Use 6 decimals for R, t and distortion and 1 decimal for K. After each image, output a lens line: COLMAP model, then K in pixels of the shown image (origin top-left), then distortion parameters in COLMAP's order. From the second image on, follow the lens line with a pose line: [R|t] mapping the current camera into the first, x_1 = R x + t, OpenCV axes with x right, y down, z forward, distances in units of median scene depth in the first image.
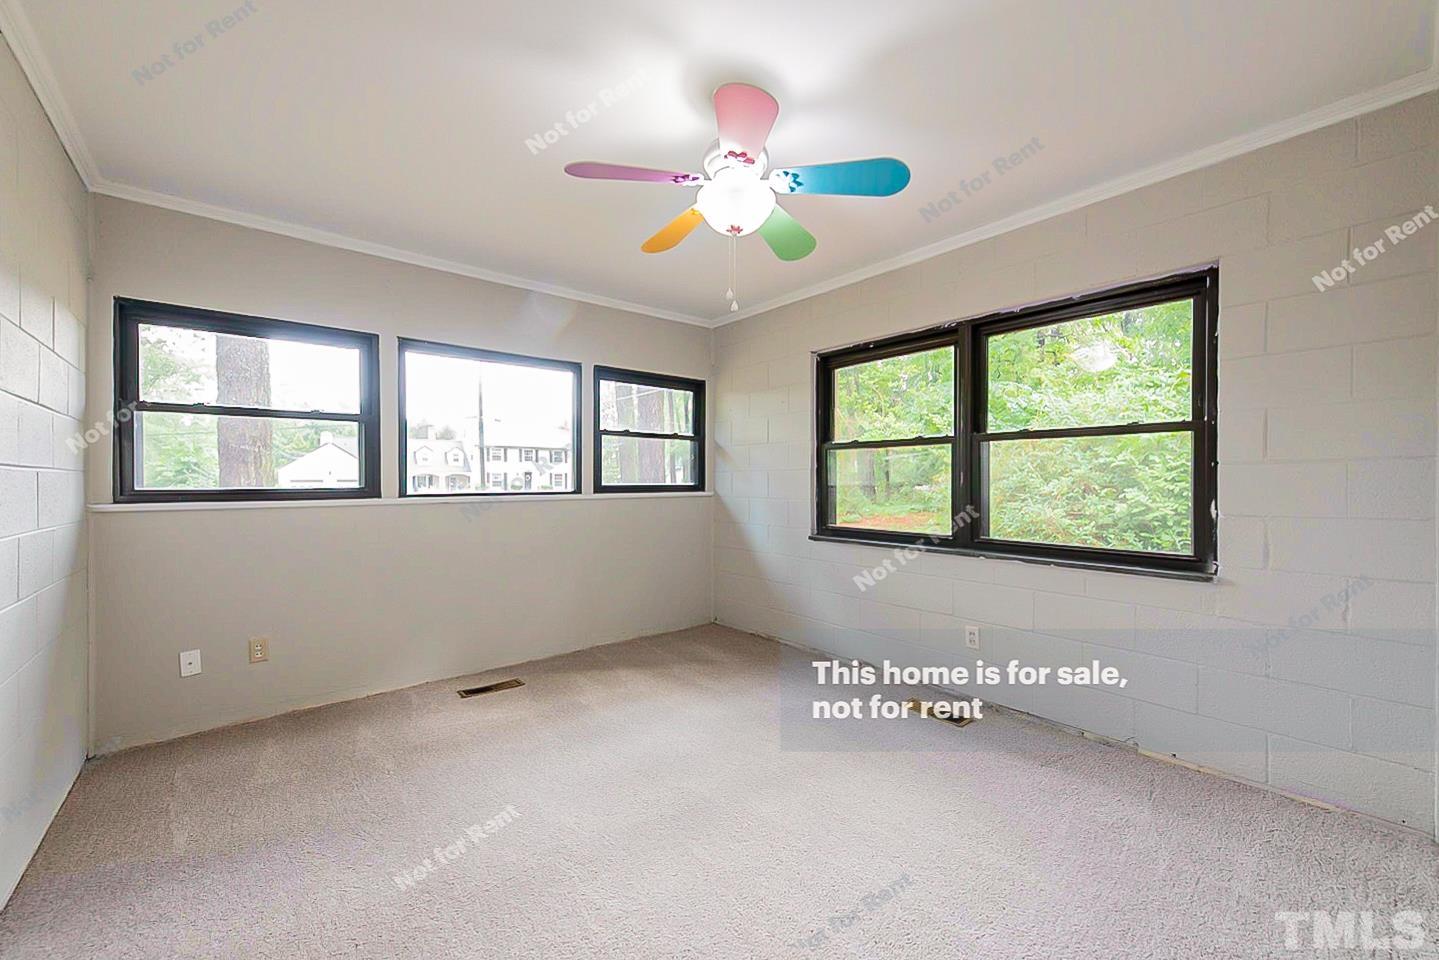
lens RADIAL K [[562.1, 0, 726.7], [0, 562.1, 487.7], [0, 0, 1]] dist [0.000844, -0.000124]
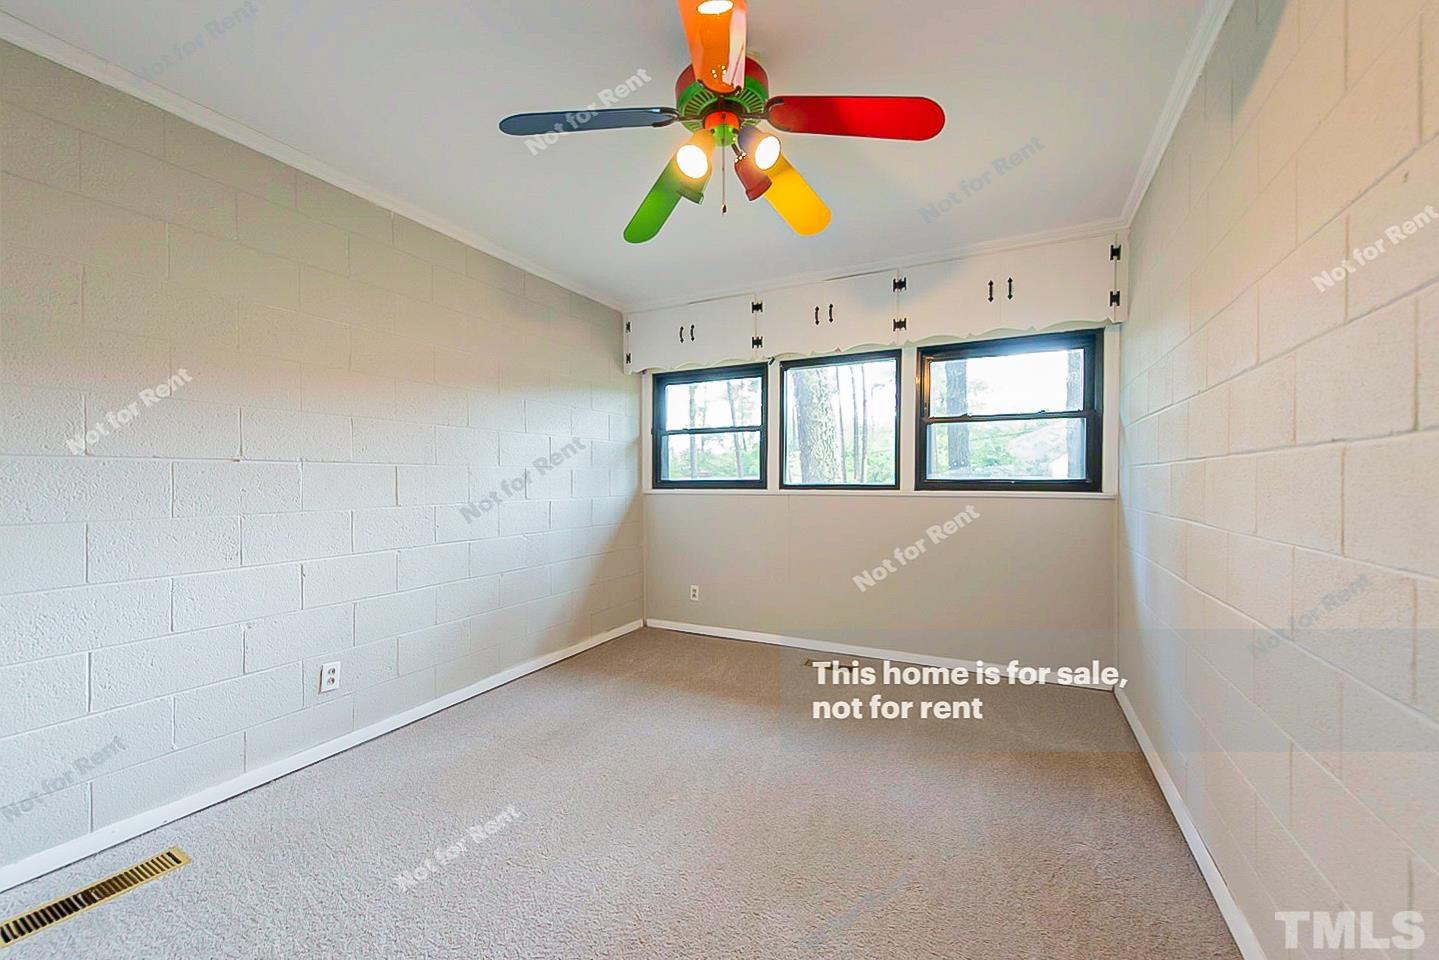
lens RADIAL K [[562.1, 0, 726.7], [0, 562.1, 487.7], [0, 0, 1]] dist [0.000844, -0.000124]
pose [[0.377526, 0.015217, -0.925874, 0.549453], [-0.009967, 0.999874, 0.012369, -0.000312], [0.925945, 0.004559, 0.377630, 0.418565]]
